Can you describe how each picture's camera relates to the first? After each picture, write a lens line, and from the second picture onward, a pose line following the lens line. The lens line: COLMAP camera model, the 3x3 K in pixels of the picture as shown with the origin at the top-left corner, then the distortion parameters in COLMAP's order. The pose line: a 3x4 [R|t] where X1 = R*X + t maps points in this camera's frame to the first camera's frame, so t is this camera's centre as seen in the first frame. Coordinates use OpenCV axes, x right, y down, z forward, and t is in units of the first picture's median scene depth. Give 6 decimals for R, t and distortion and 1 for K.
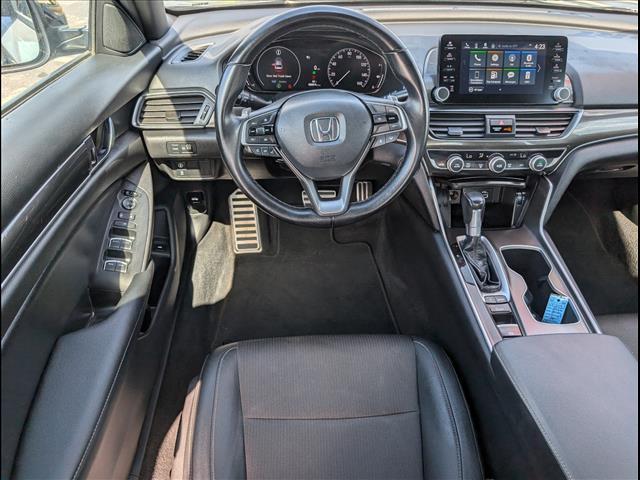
lens RADIAL K [[450.8, 0, 324.2], [0, 450.8, 245.0], [0, 0, 1]] dist [-0.021913, 0.006789]
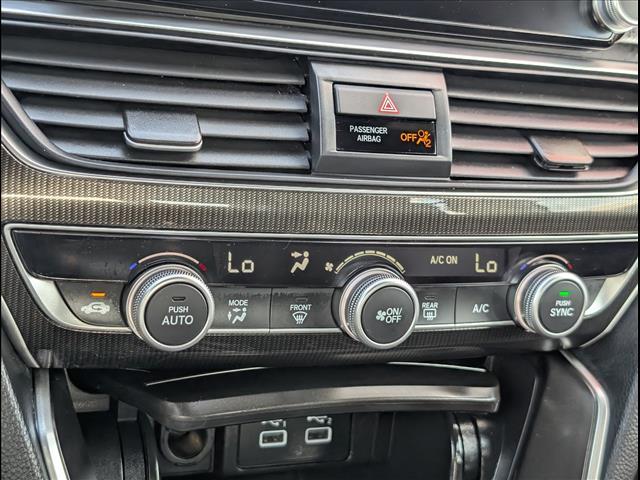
lens RADIAL K [[1189.1, 0, 319.3], [0, 1189.1, 236.8], [0, 0, 1]] dist [0.098627, 0.000000]
pose [[0.937531, 0.021986, 0.347205, 0.179302], [0.049279, 0.979546, -0.195092, -0.109711], [-0.344393, 0.200015, 0.917272, 0.525794]]
